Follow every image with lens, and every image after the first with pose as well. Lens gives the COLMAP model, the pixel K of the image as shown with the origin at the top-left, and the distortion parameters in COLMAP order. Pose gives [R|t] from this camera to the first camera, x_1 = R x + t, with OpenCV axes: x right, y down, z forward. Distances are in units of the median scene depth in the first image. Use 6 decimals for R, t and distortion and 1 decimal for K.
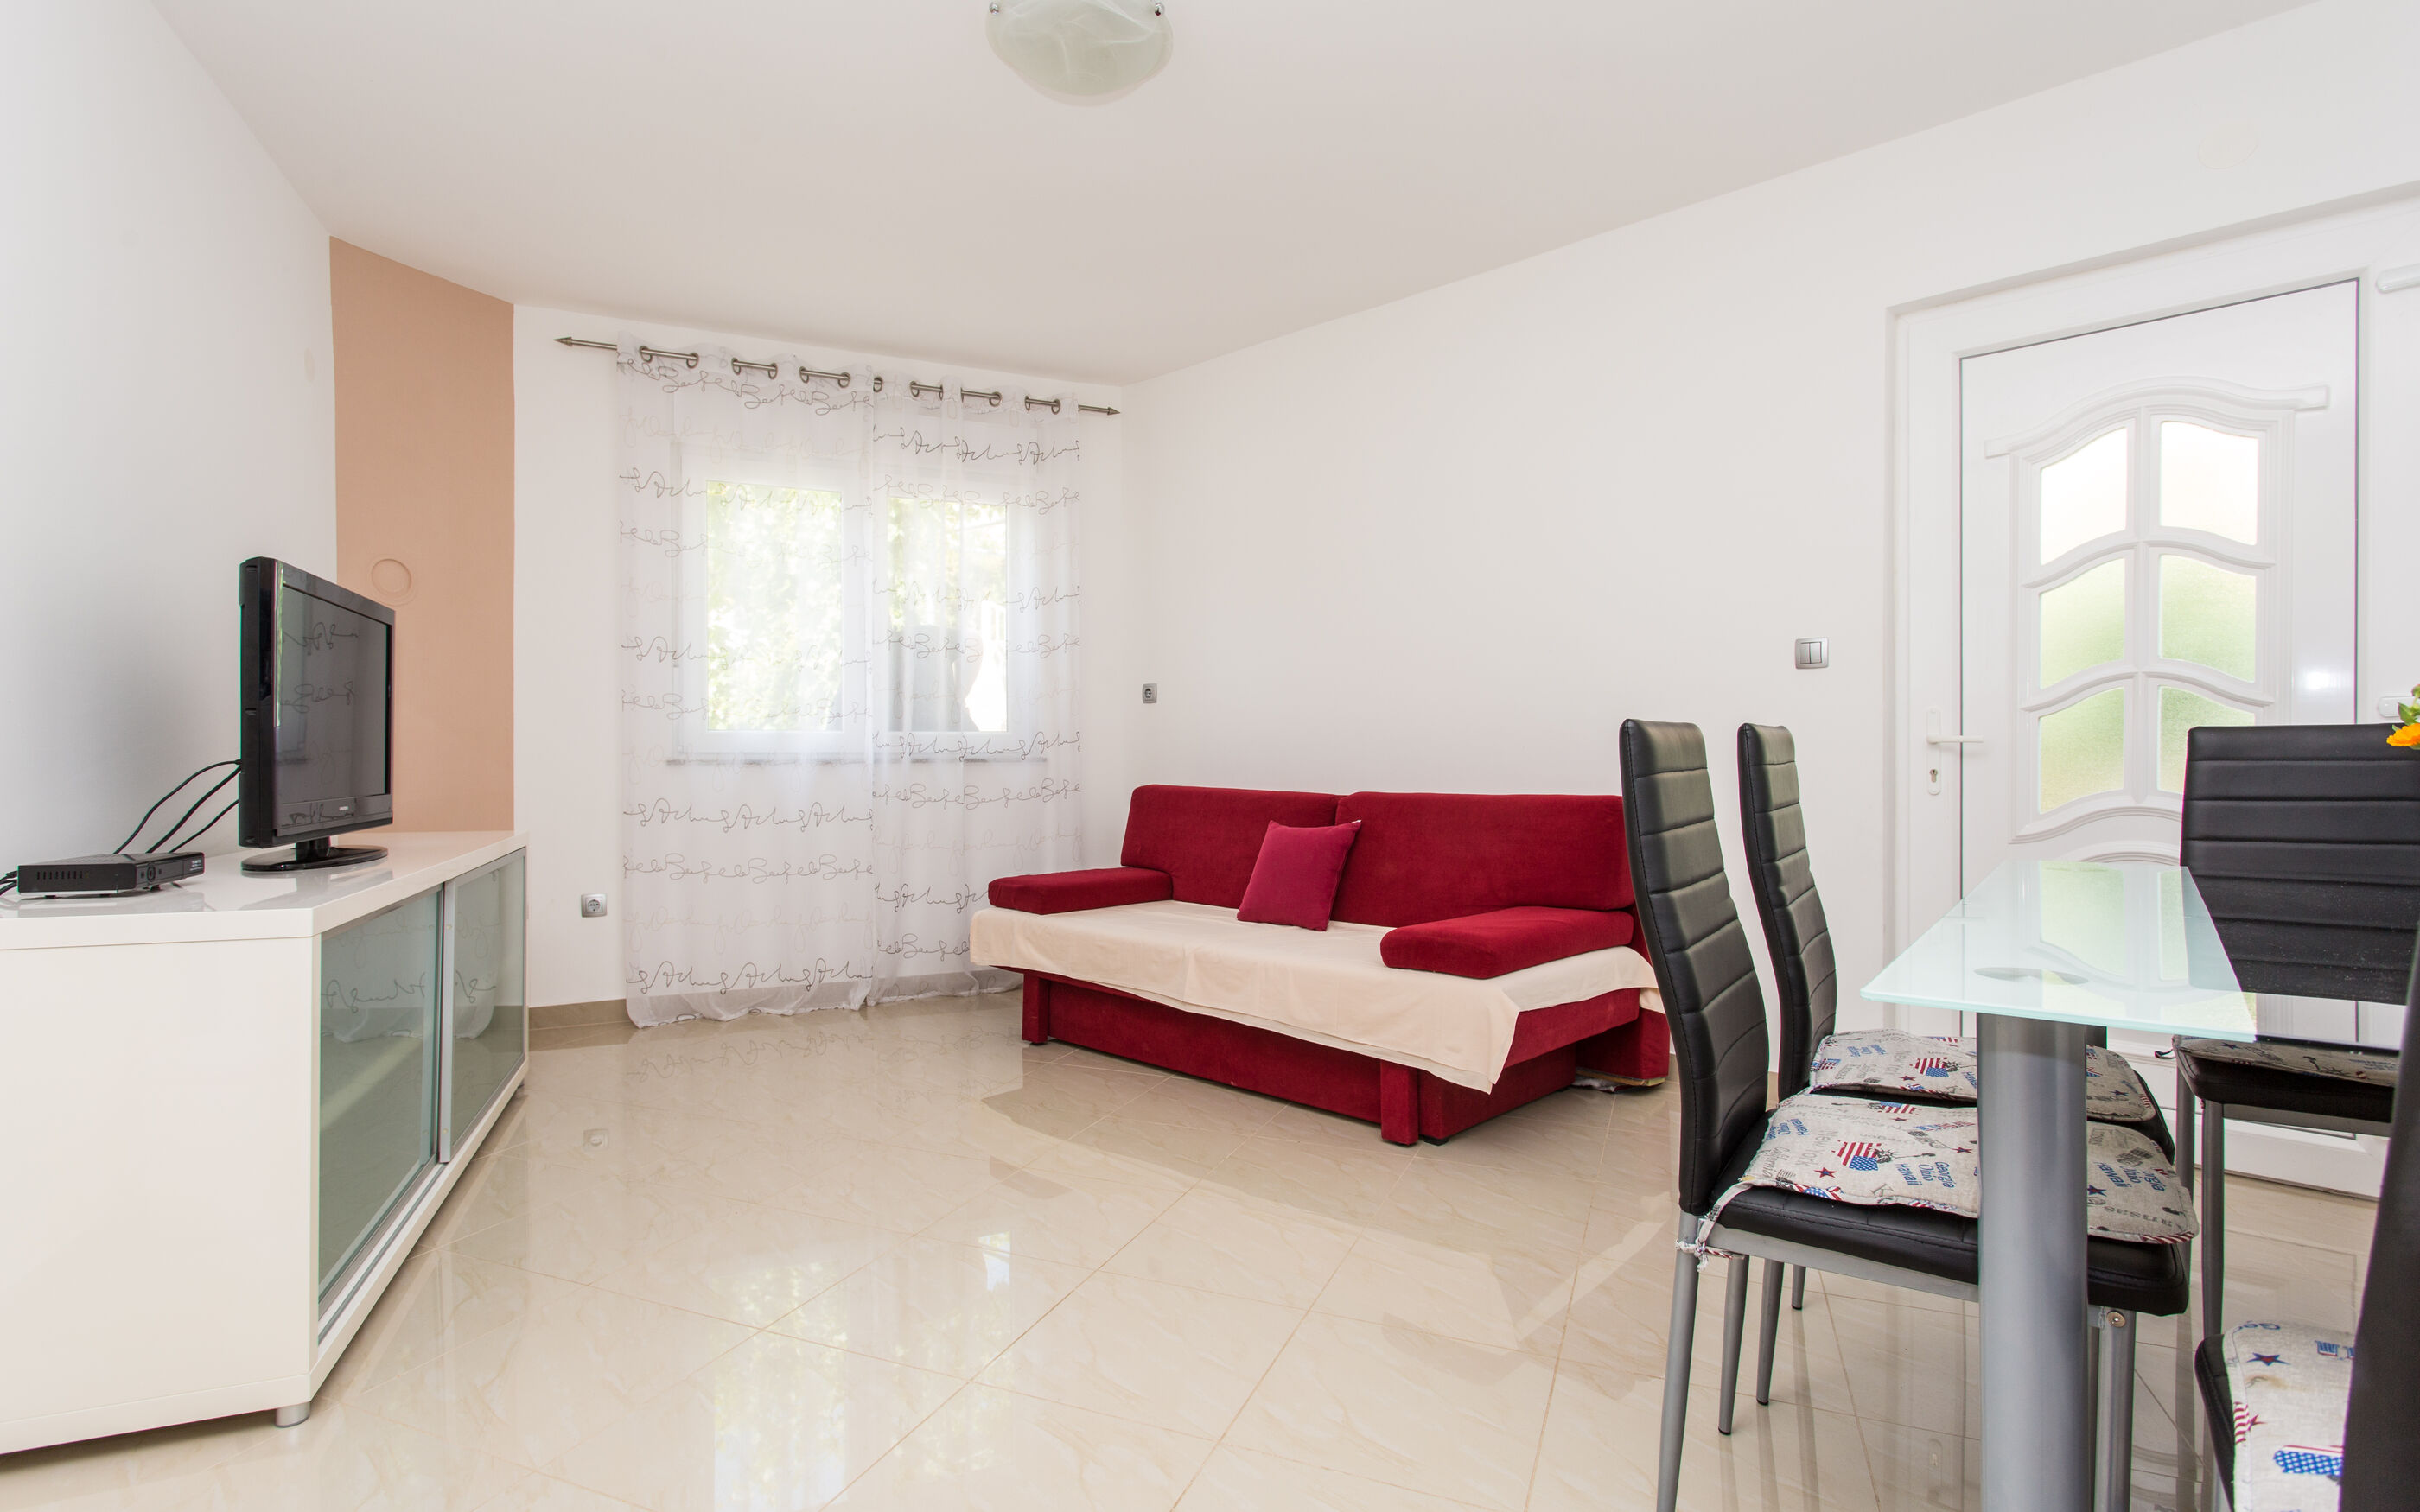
lens RADIAL K [[1151.3, 0, 1198.0], [0, 1151.3, 764.5], [0, 0, 1]] dist [-0.004133, 0.001981]
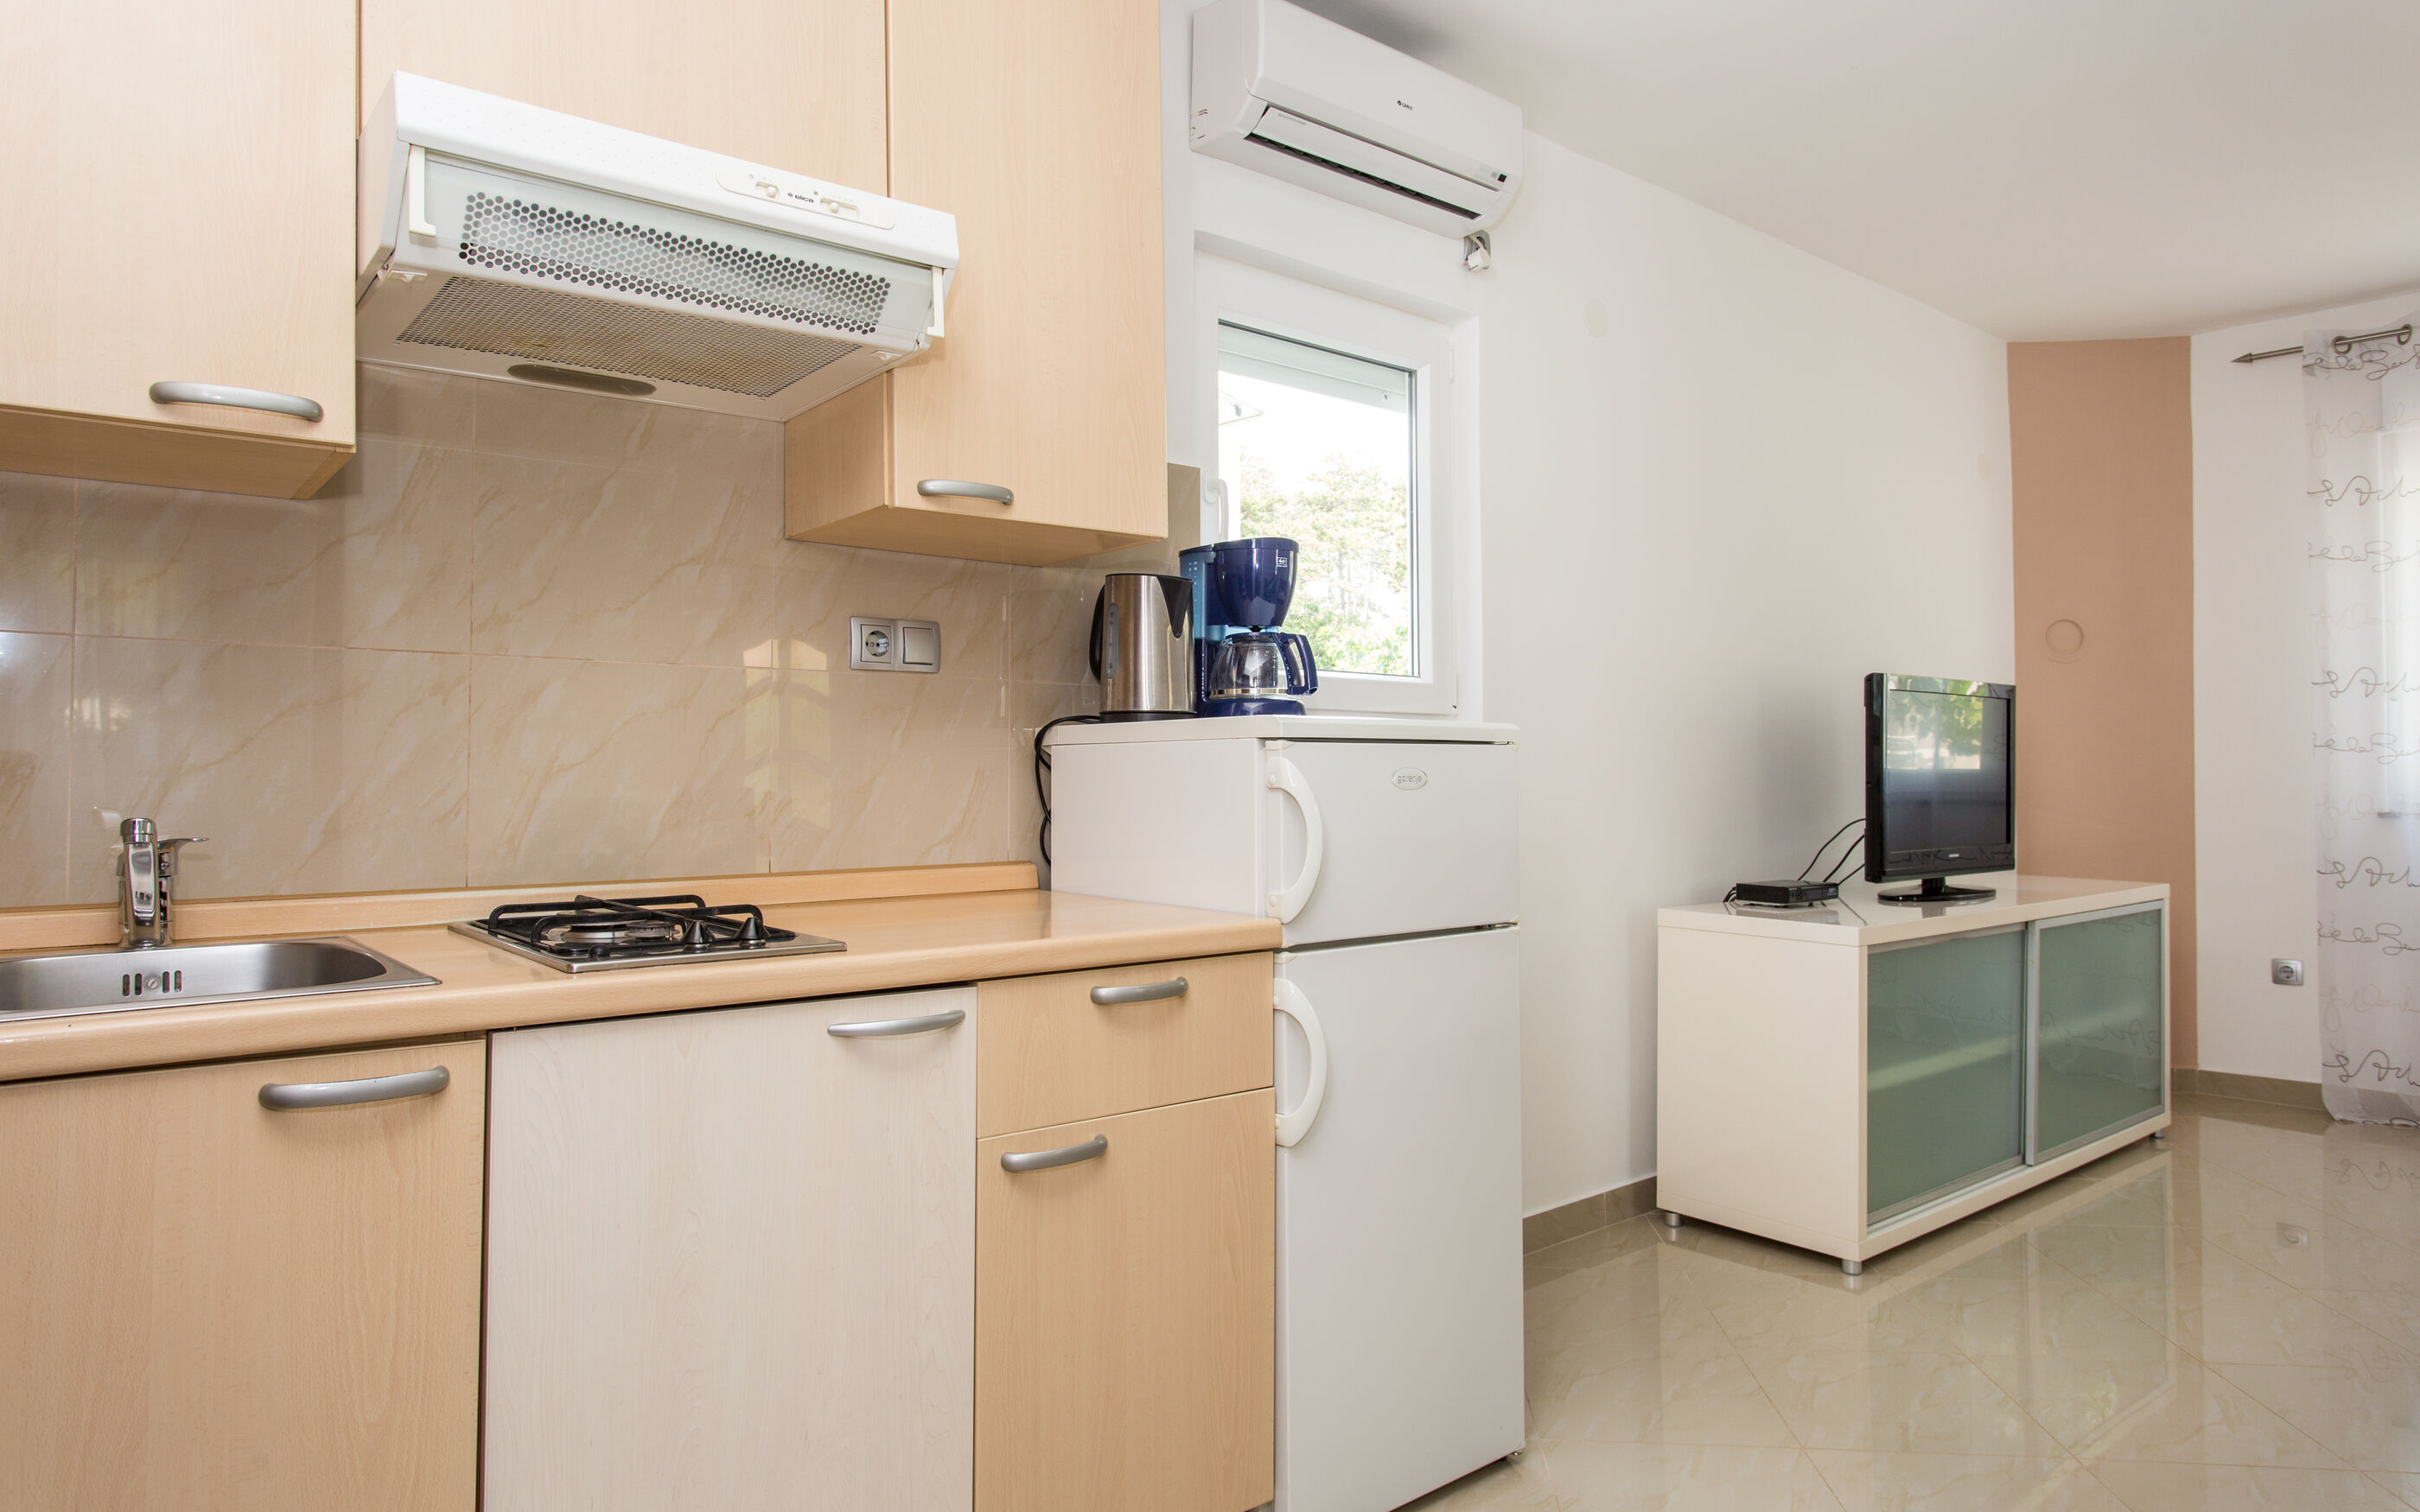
lens RADIAL K [[1461.9, 0, 1208.0], [0, 1461.9, 741.6], [0, 0, 1]] dist [-0.001890, -0.000510]
pose [[0.302761, -0.018712, -0.952883, 0.324890], [-0.007265, 0.999733, -0.021940, -0.027747], [0.953039, 0.013565, 0.302544, -0.156711]]
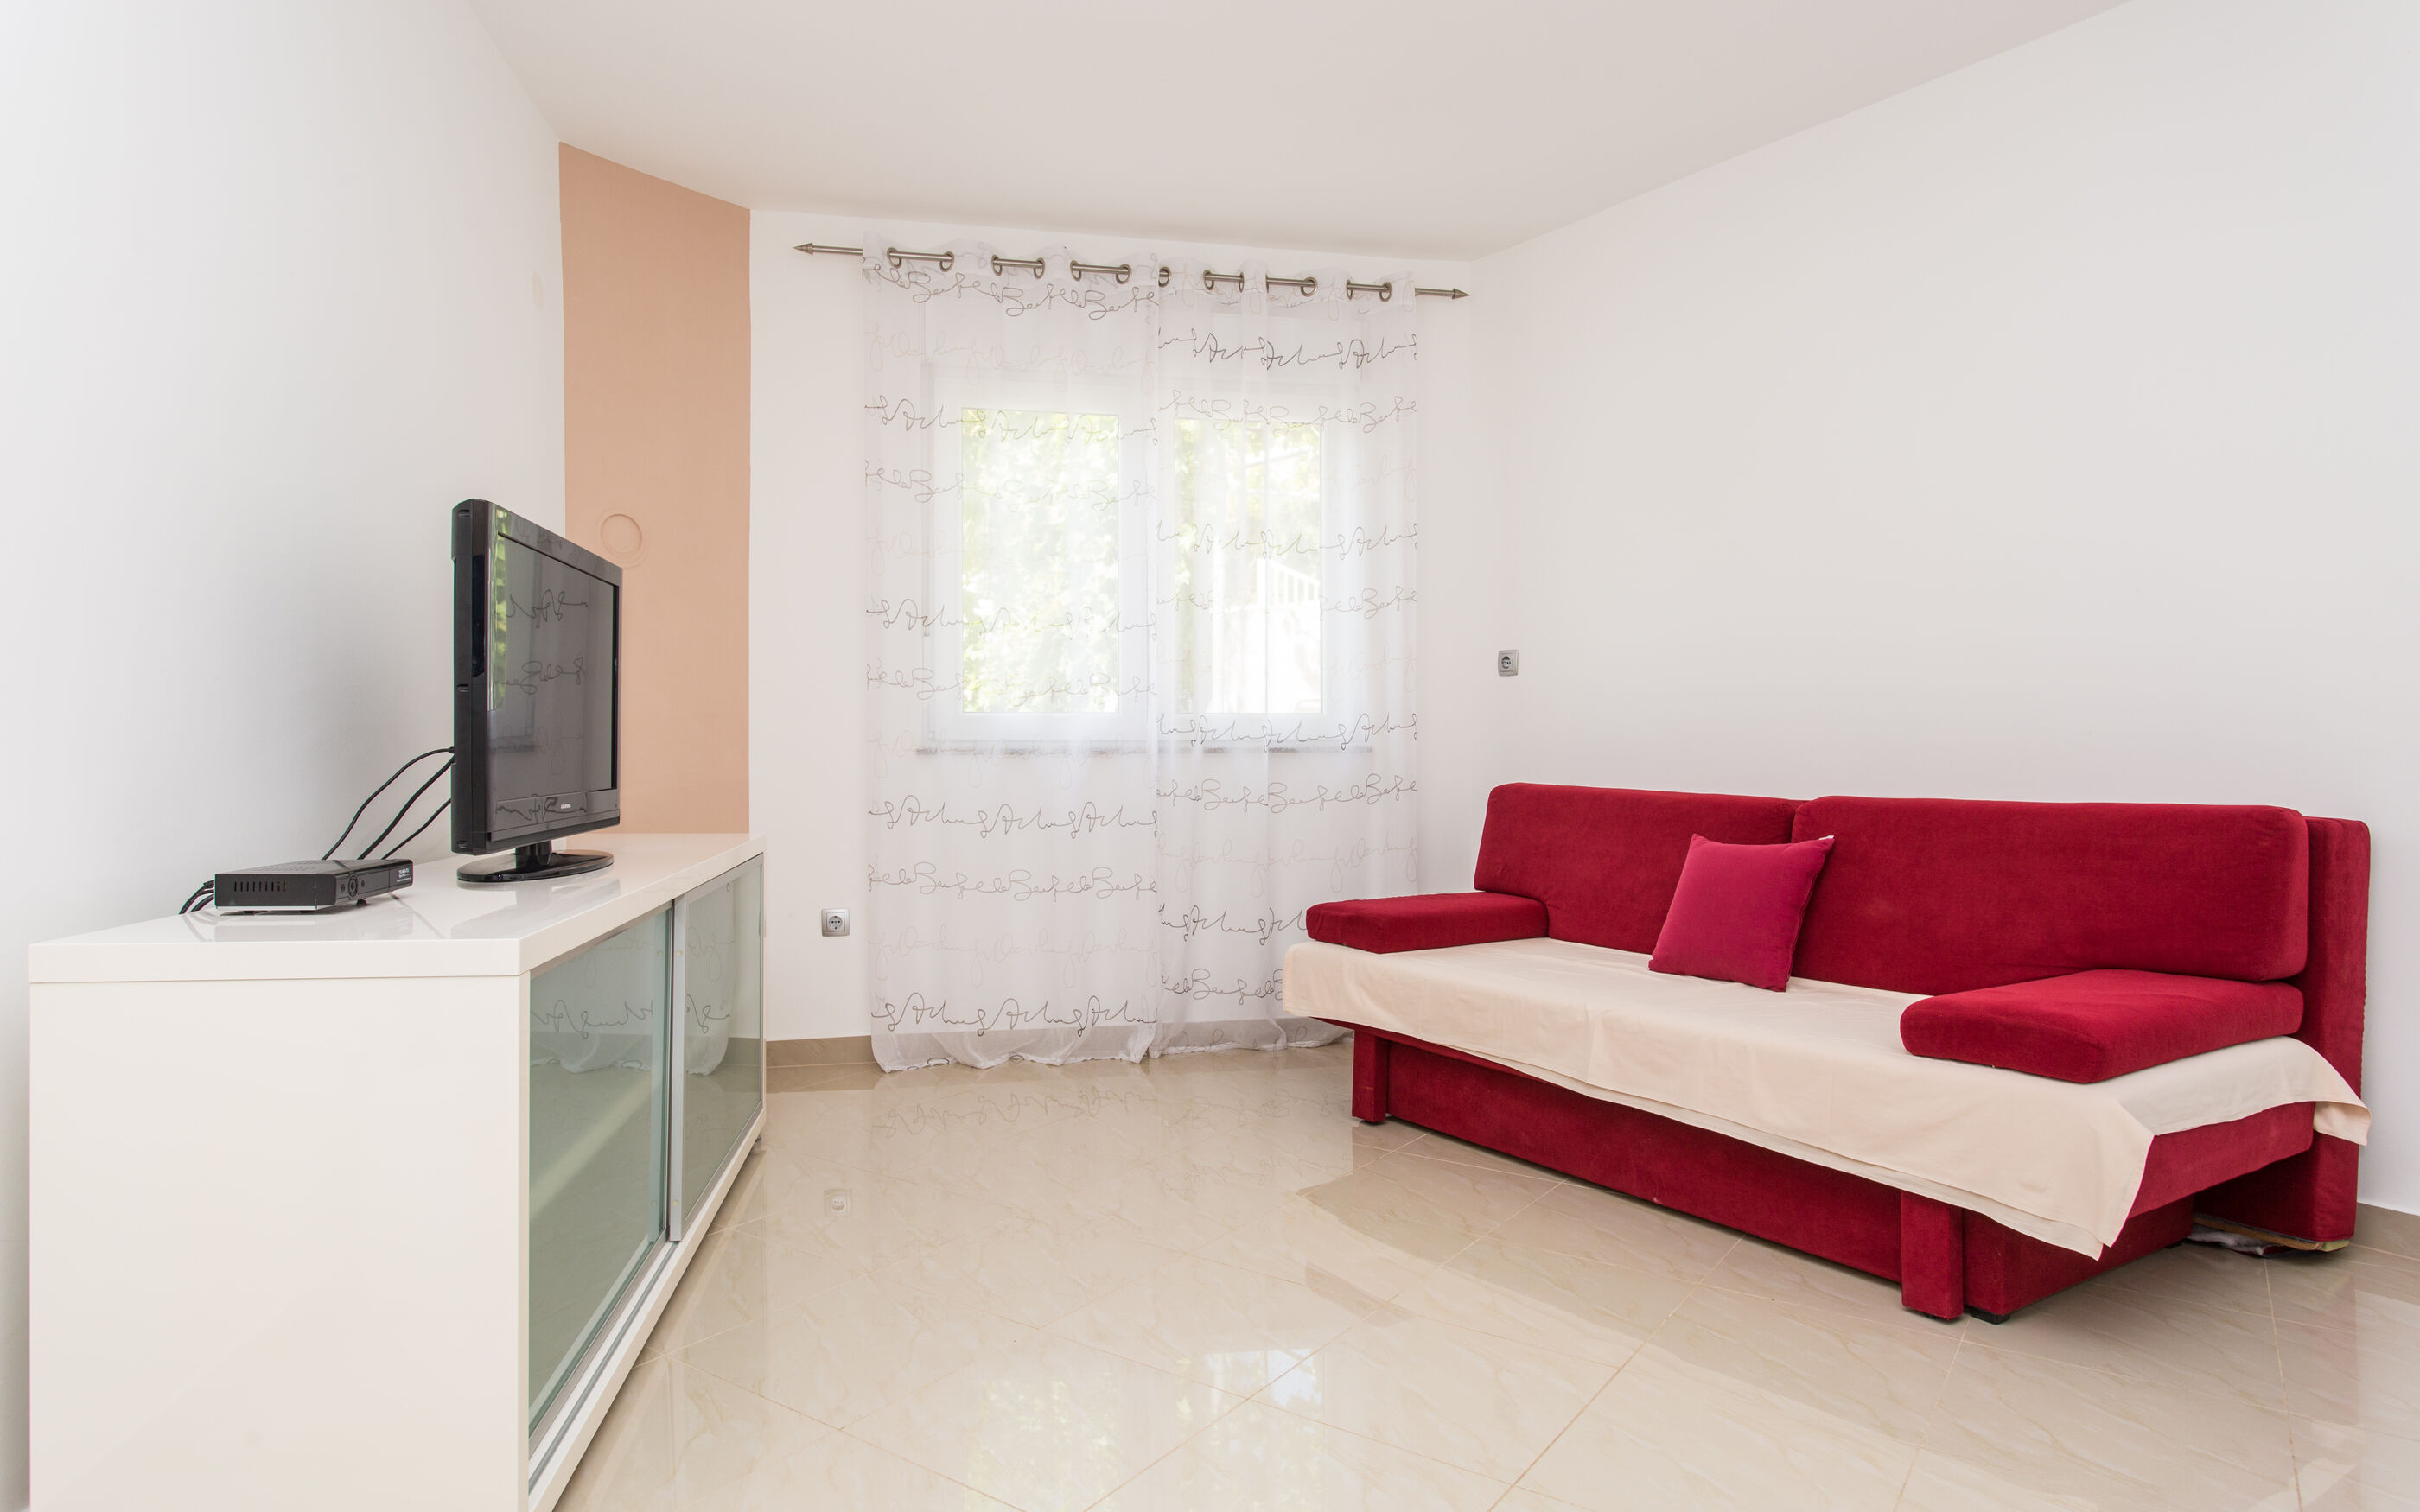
lens RADIAL K [[1387.0, 0, 1197.3], [0, 1387.0, 765.8], [0, 0, 1]] dist [-0.016218, 0.004628]
pose [[0.975375, 0.004719, -0.220504, -0.049799], [-0.003092, 0.999965, 0.007723, -0.000079], [0.220533, -0.006851, 0.975356, 0.080353]]
